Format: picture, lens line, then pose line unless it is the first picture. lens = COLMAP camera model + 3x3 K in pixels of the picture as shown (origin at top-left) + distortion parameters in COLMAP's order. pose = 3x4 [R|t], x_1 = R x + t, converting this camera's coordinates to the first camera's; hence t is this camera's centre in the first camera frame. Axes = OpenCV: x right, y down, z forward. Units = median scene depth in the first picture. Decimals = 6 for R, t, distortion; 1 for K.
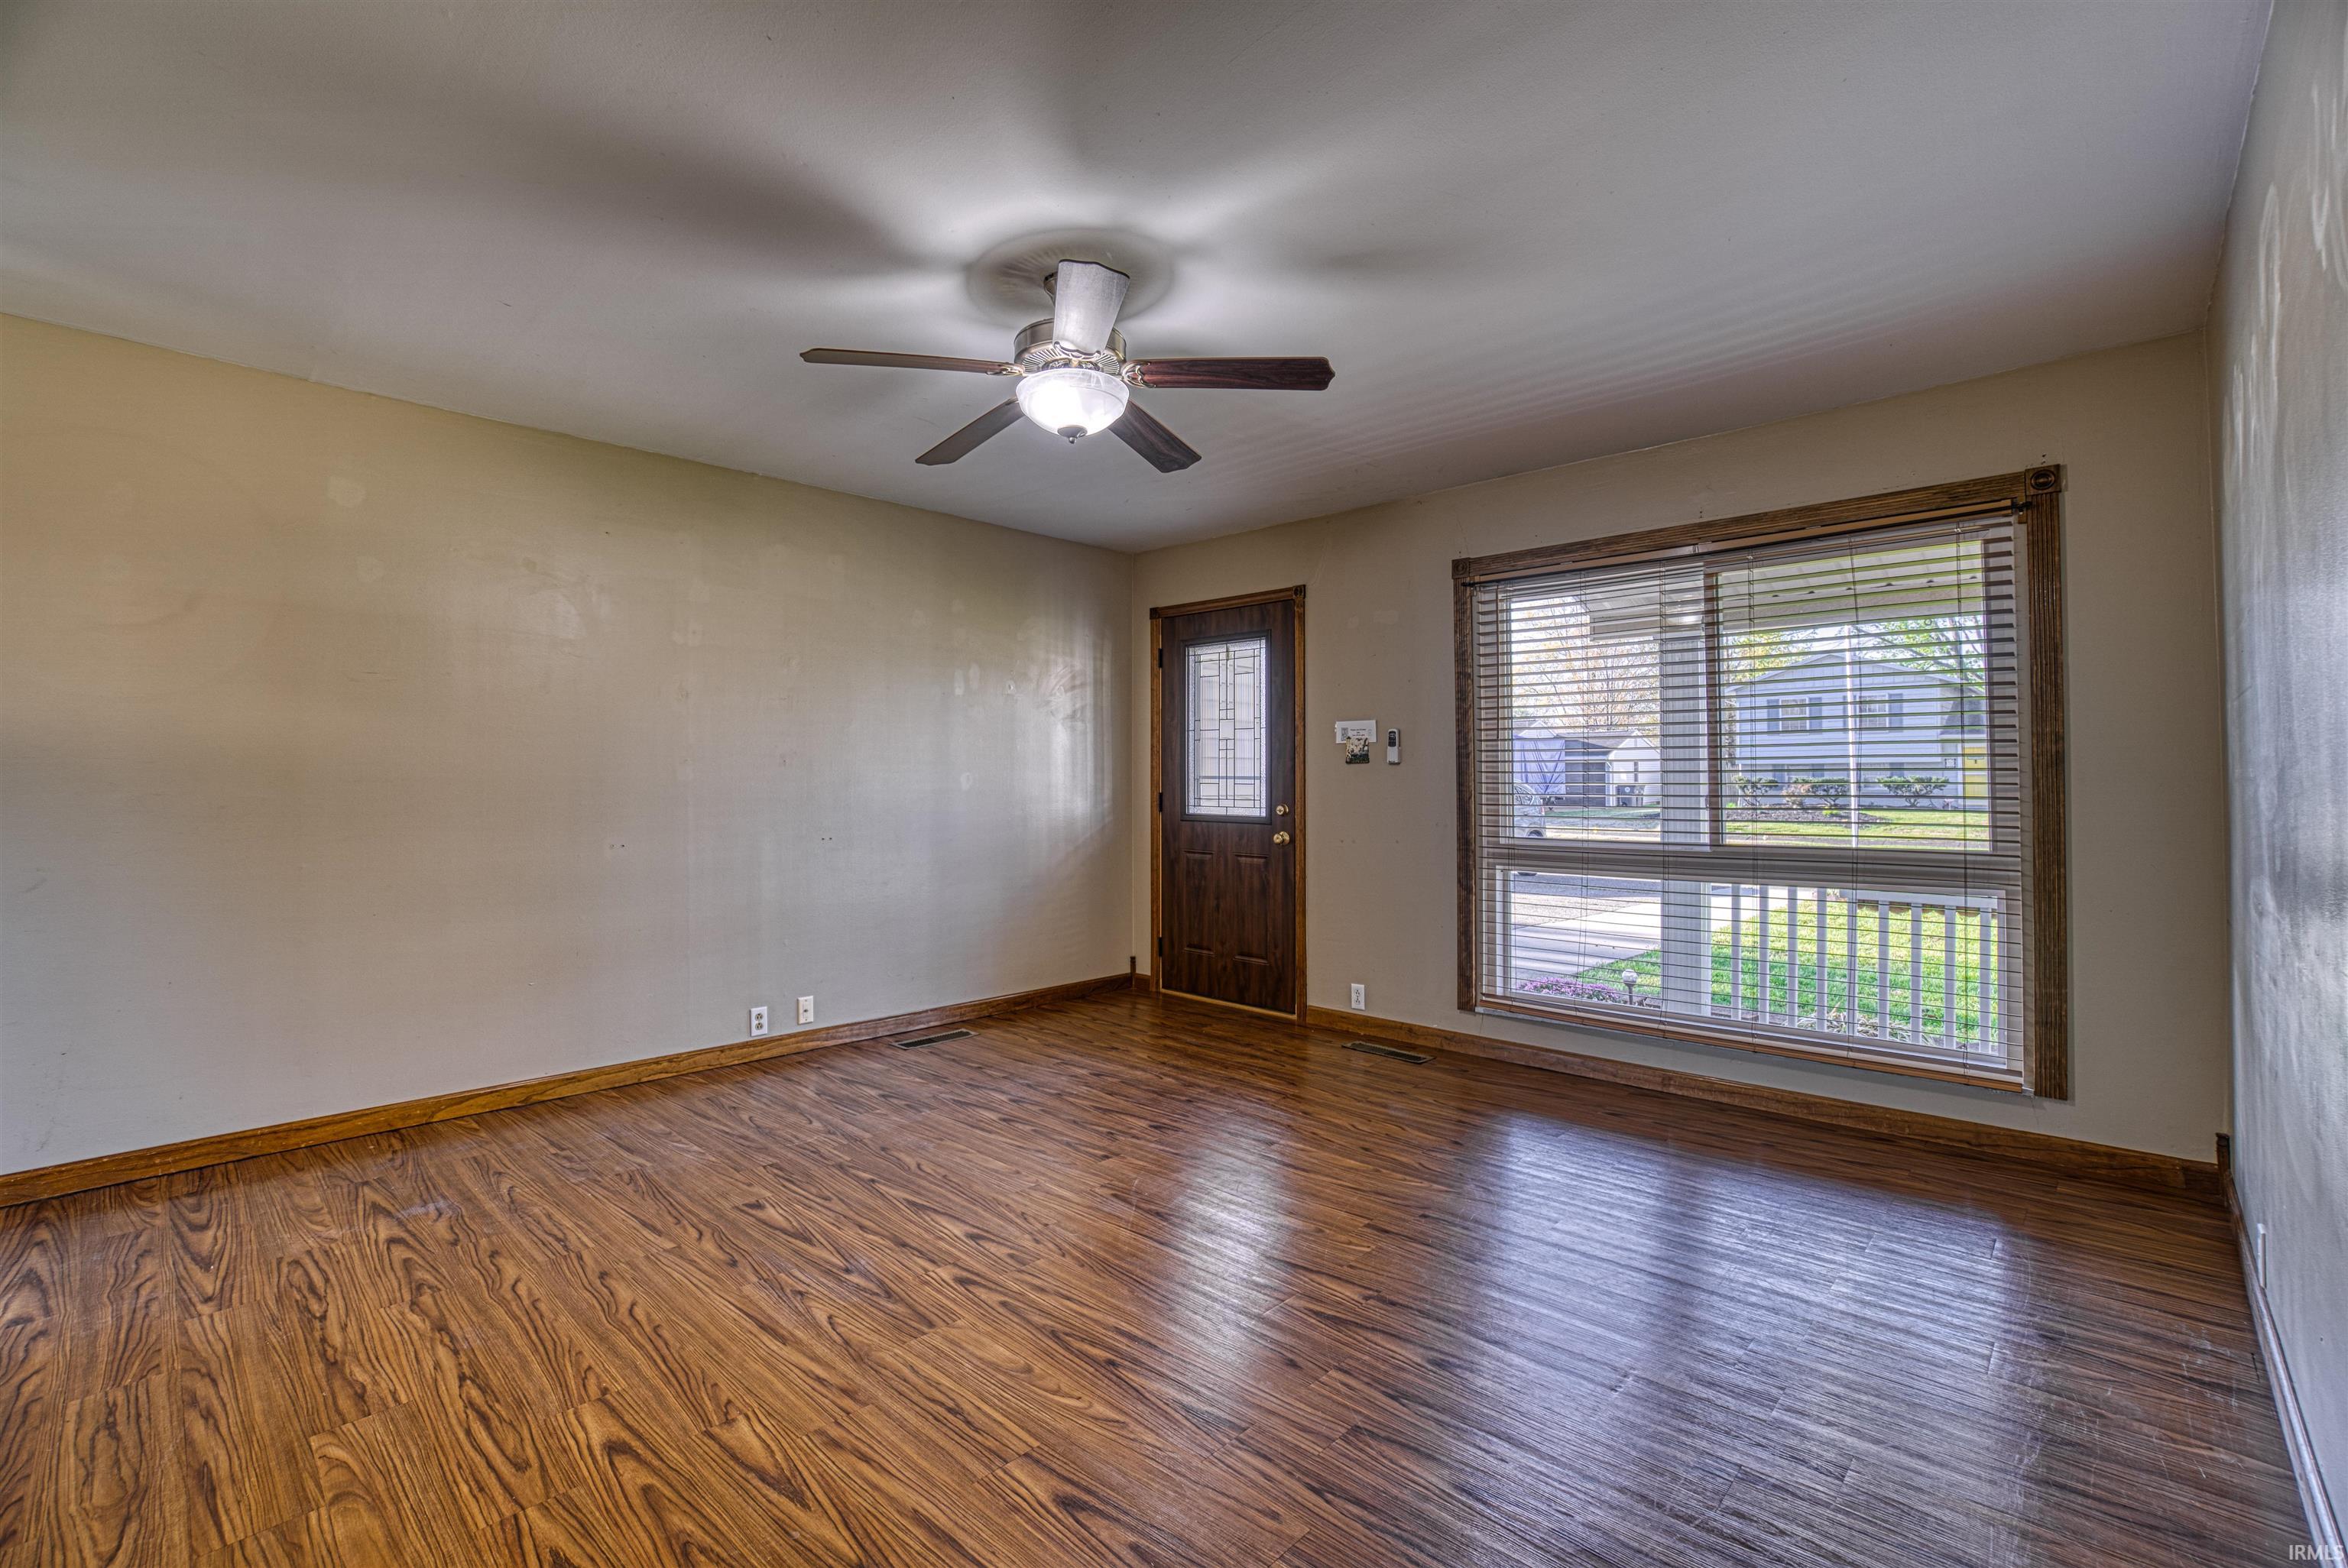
lens RADIAL K [[1021.2, 0, 1163.2], [0, 1021.2, 766.7], [0, 0, 1]] dist [-0.064805, 0.022205]
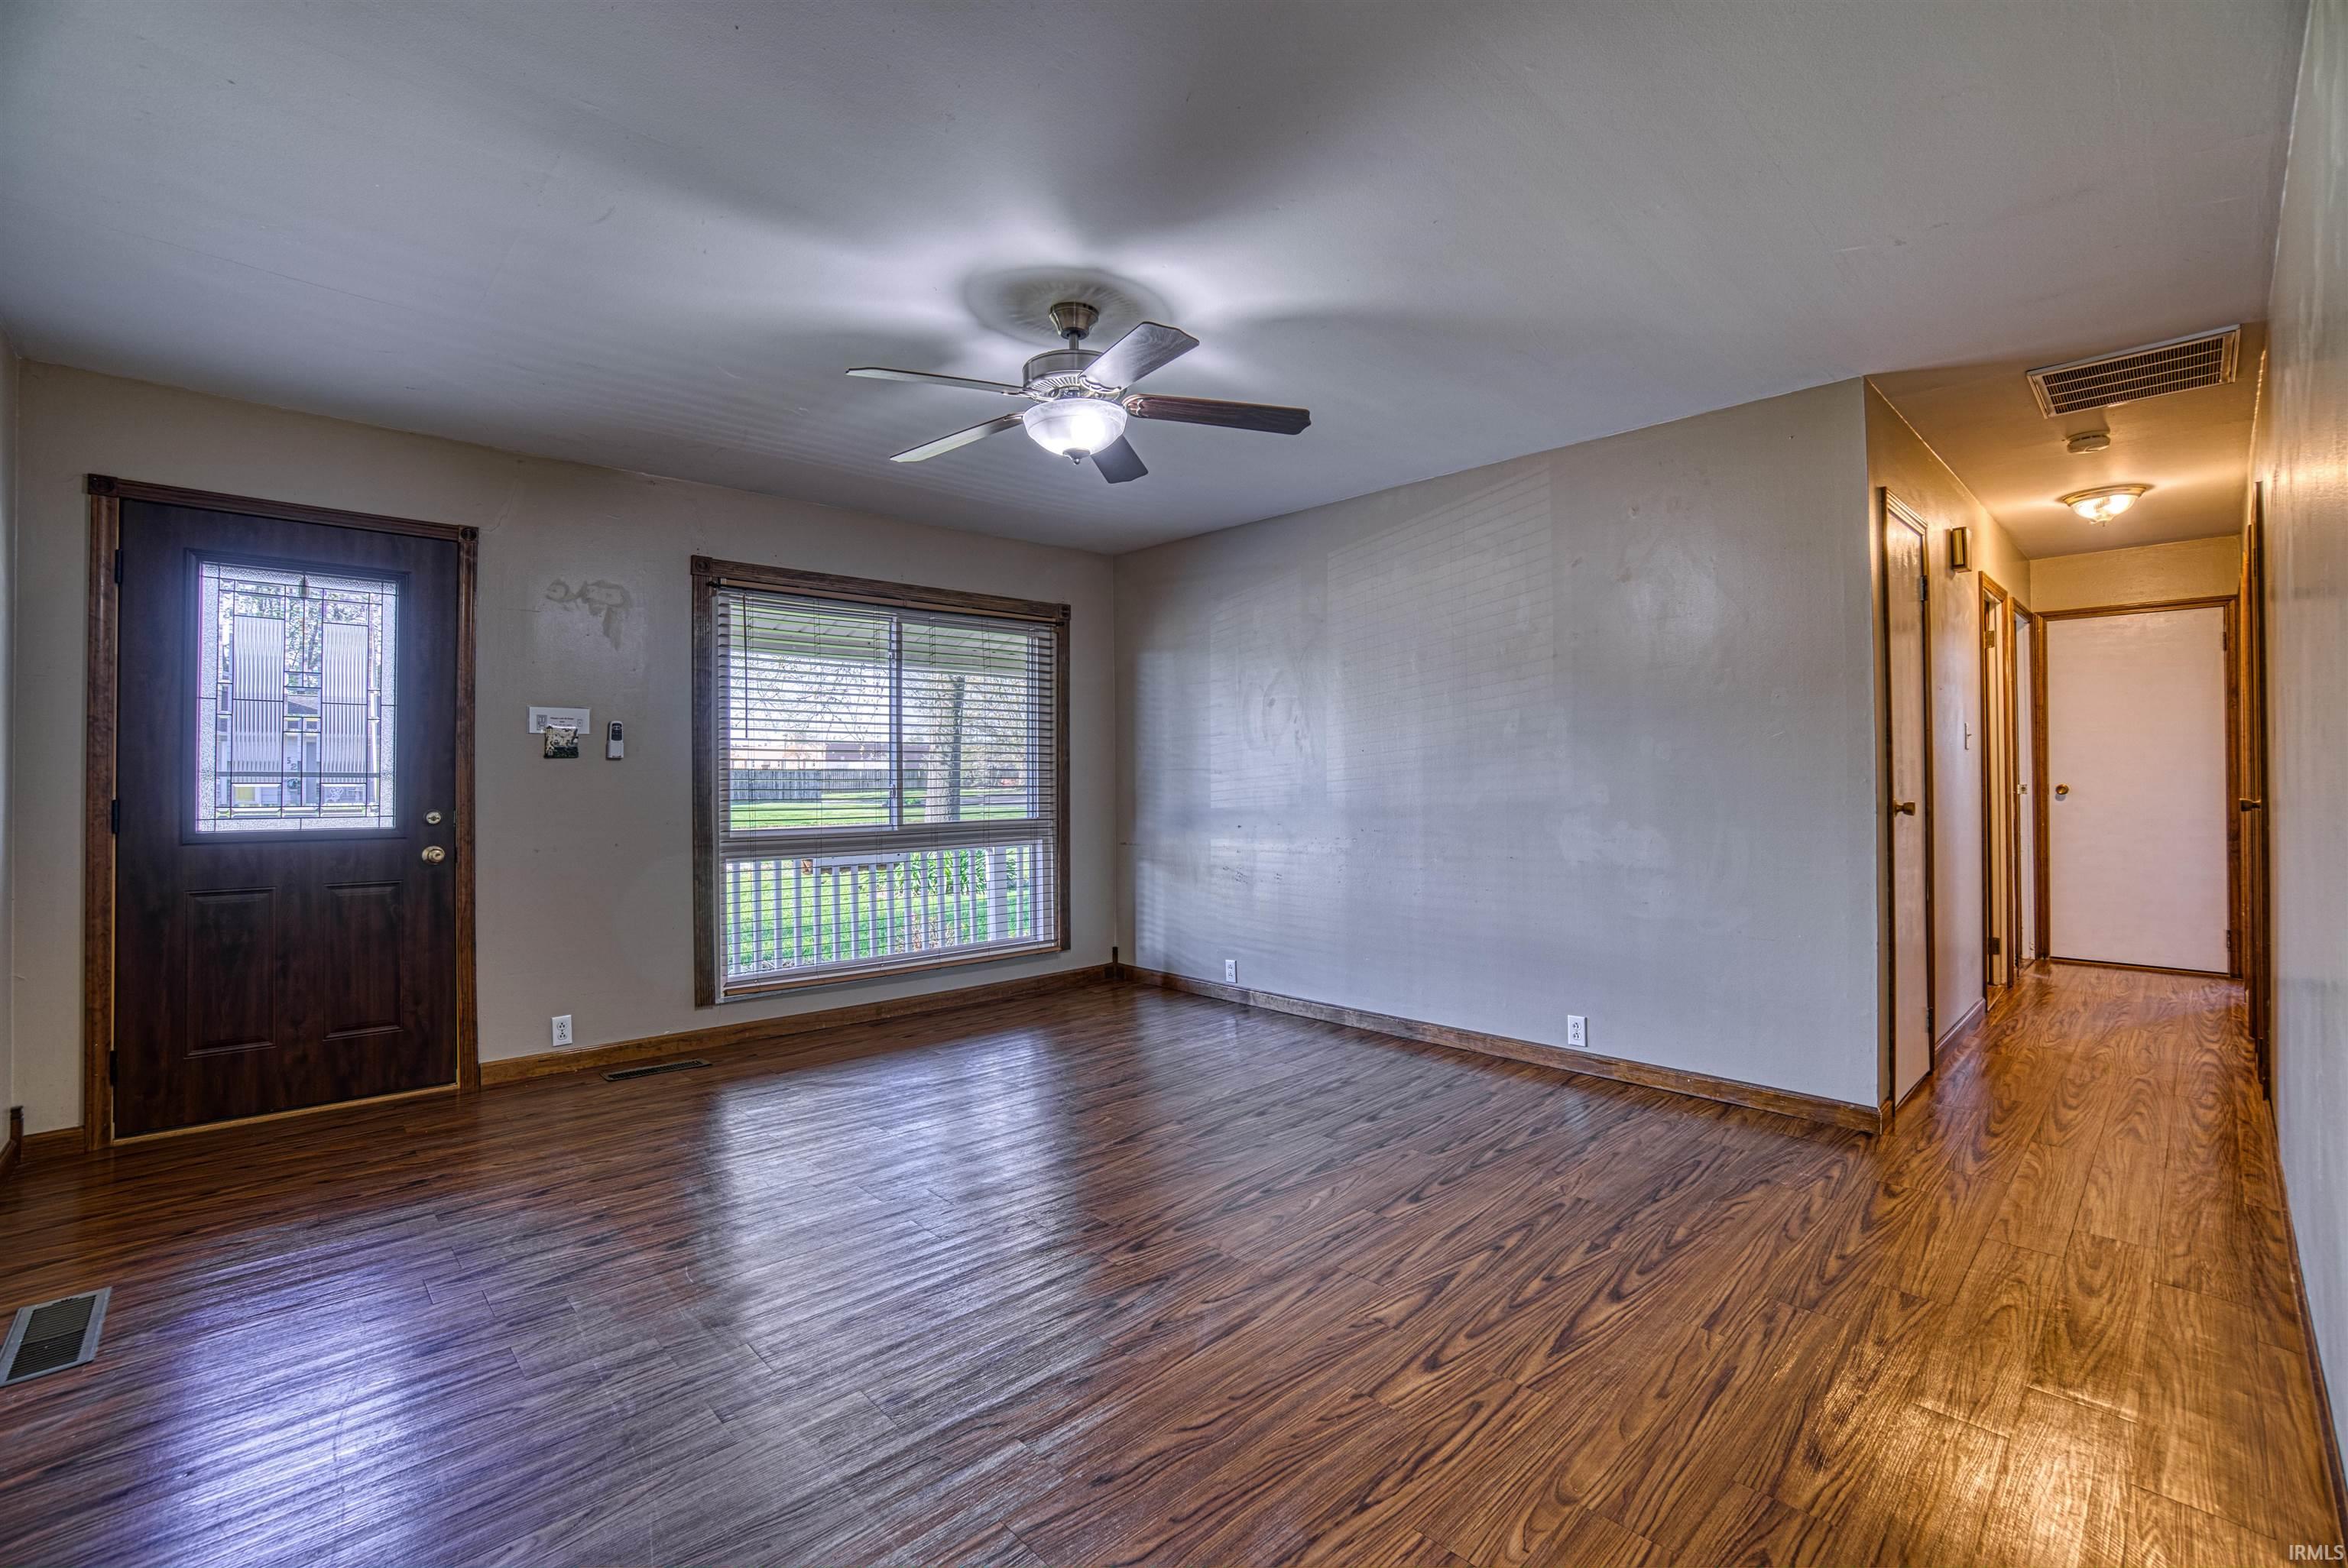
lens RADIAL K [[1021.2, 0, 1163.2], [0, 1021.2, 766.7], [0, 0, 1]] dist [-0.064805, 0.022205]
pose [[0.056228, 0.009253, 0.998375, -0.728722], [-0.010099, 0.999911, -0.008699, 0.007648], [-0.998367, -0.009594, 0.056316, 0.528502]]
